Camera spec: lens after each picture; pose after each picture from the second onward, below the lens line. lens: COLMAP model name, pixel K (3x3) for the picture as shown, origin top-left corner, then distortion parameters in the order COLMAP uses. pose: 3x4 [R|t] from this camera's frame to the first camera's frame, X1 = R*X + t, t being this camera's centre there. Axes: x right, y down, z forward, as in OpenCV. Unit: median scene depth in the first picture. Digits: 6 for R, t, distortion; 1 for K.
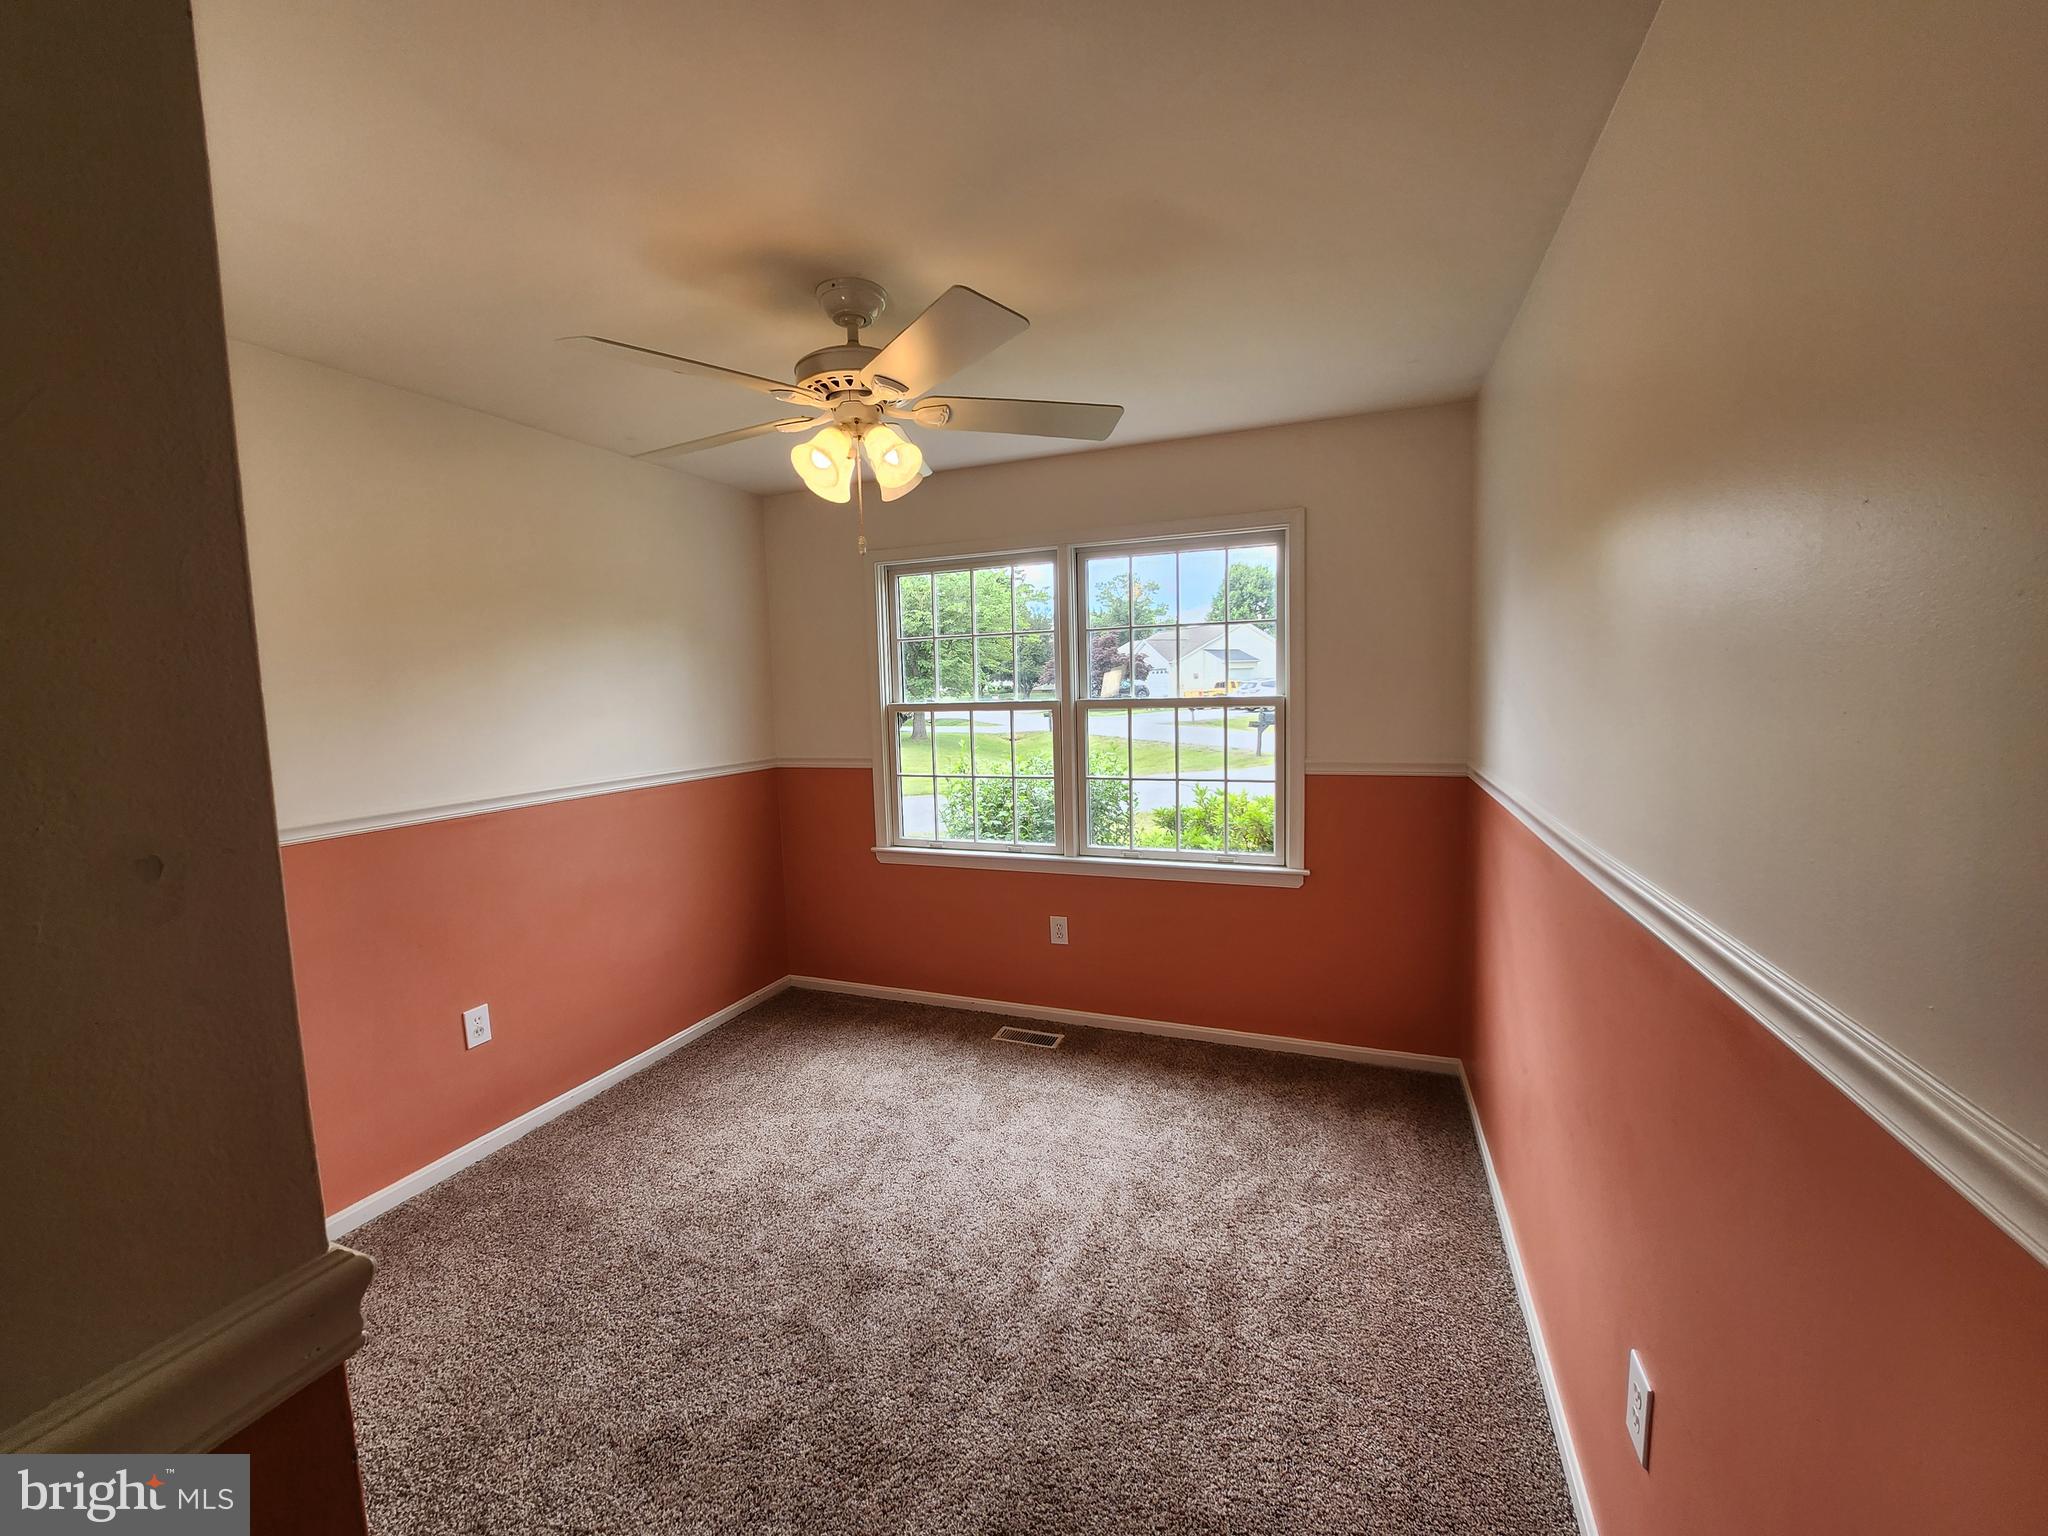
lens RADIAL K [[814.1, 0, 1024.9], [0, 814.1, 758.5], [0, 0, 1]] dist [-0.000954, -0.000189]
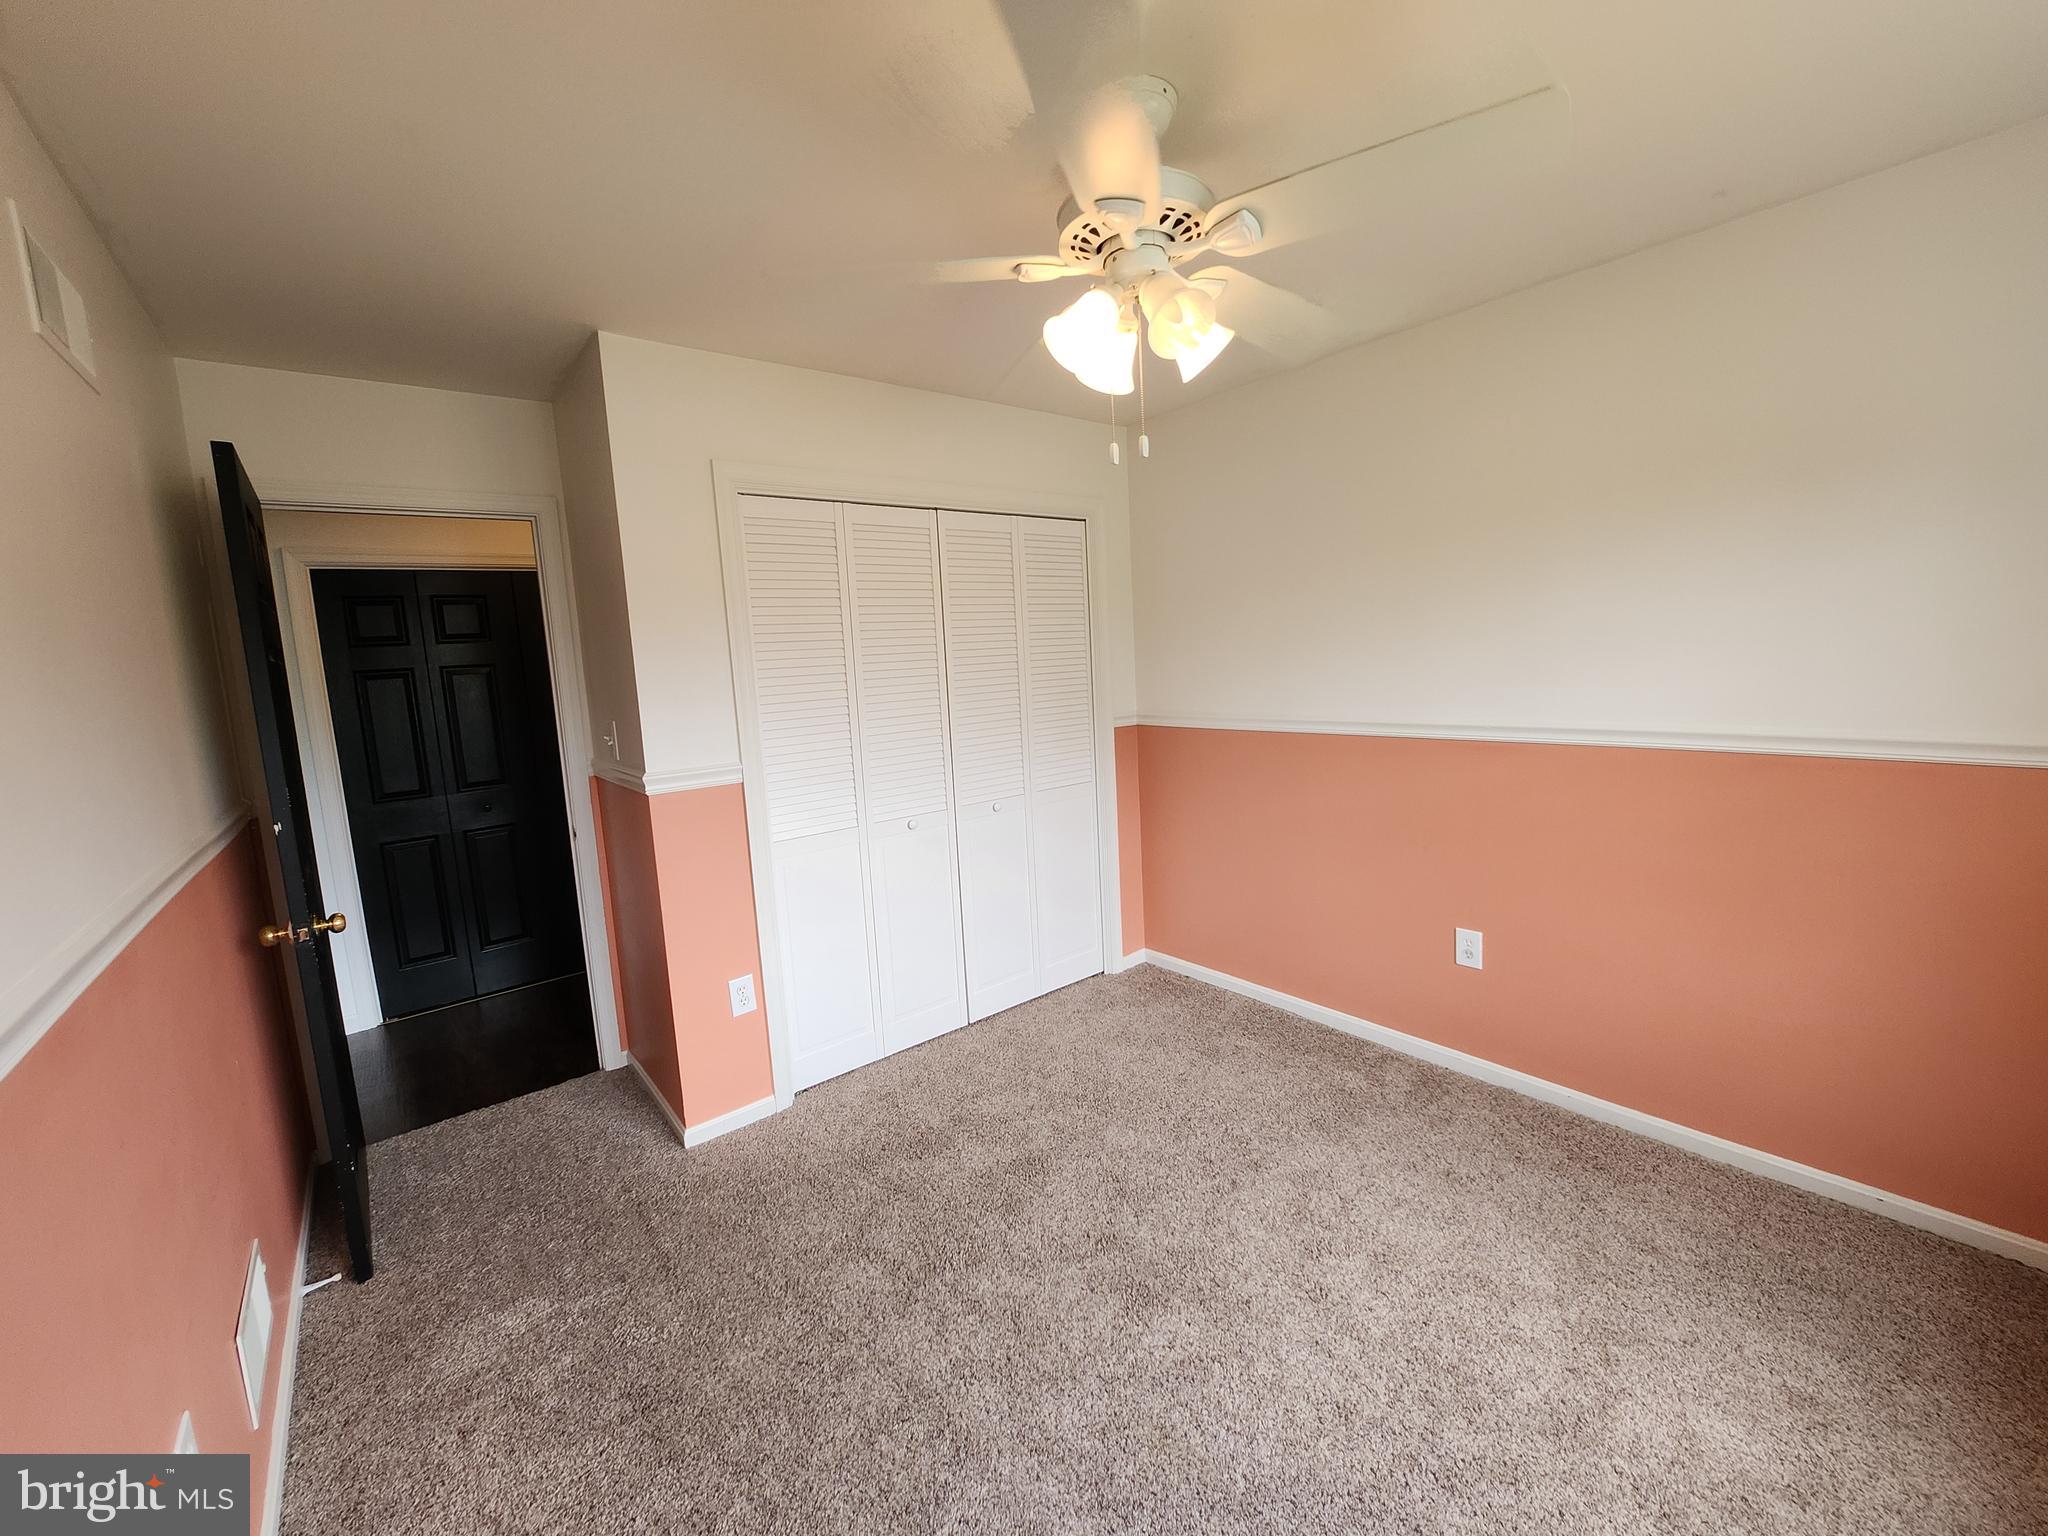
lens RADIAL K [[814.1, 0, 1024.9], [0, 814.1, 758.5], [0, 0, 1]] dist [-0.000954, -0.000189]
pose [[-0.484199, 0.158895, -0.860409, 0.451265], [-0.012507, 0.982015, 0.188390, -0.089731], [0.874869, 0.101979, -0.473503, 1.047566]]
